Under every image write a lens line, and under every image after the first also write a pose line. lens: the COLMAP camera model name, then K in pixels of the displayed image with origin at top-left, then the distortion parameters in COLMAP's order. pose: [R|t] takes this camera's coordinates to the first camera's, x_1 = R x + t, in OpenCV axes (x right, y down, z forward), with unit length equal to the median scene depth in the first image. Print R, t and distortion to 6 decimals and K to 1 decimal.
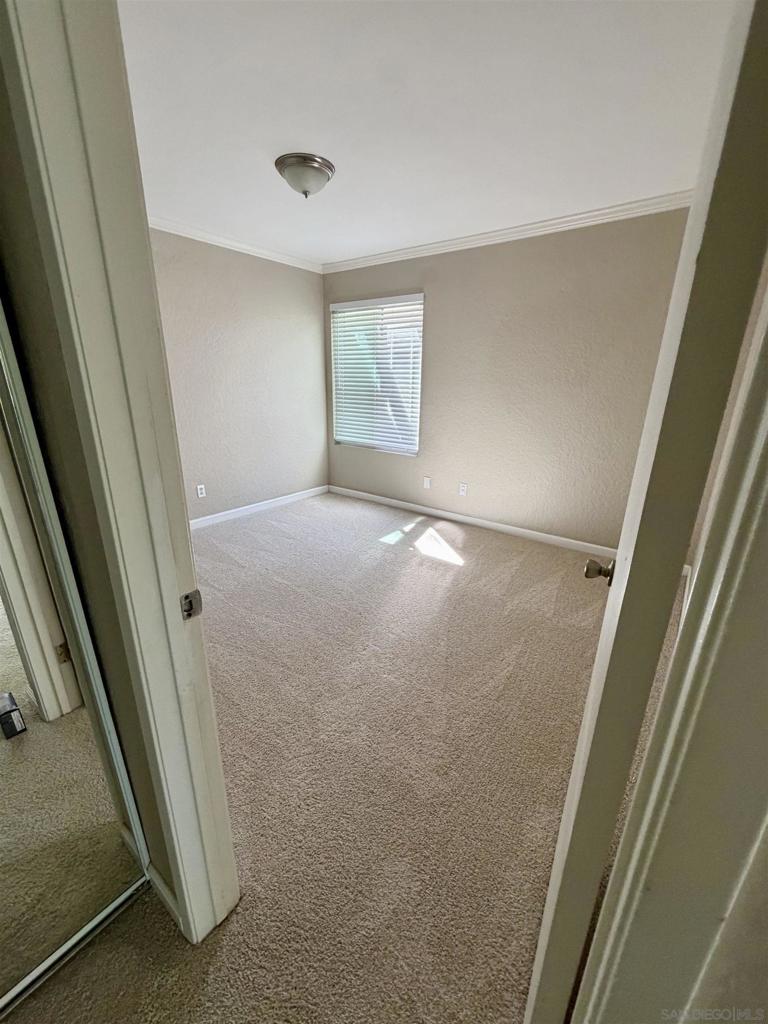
lens RADIAL K [[416.2, 0, 383.9], [0, 416.2, 511.1], [0, 0, 1]] dist [-0.000301, 0.000422]
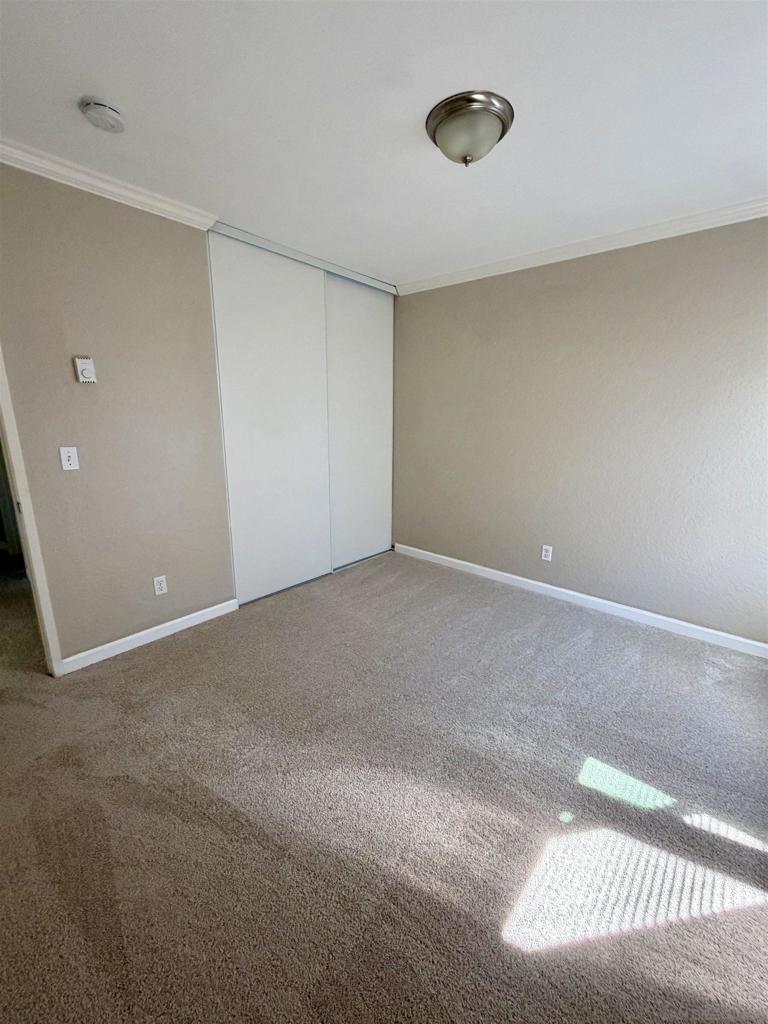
lens RADIAL K [[416.2, 0, 385.6], [0, 416.2, 512.2], [0, 0, 1]] dist [-0.000301, 0.000422]
pose [[-0.033947, 0.219820, -0.974950, 0.401646], [-0.337197, 0.915793, 0.218223, -0.213872], [0.940822, 0.336158, 0.043034, 0.688069]]
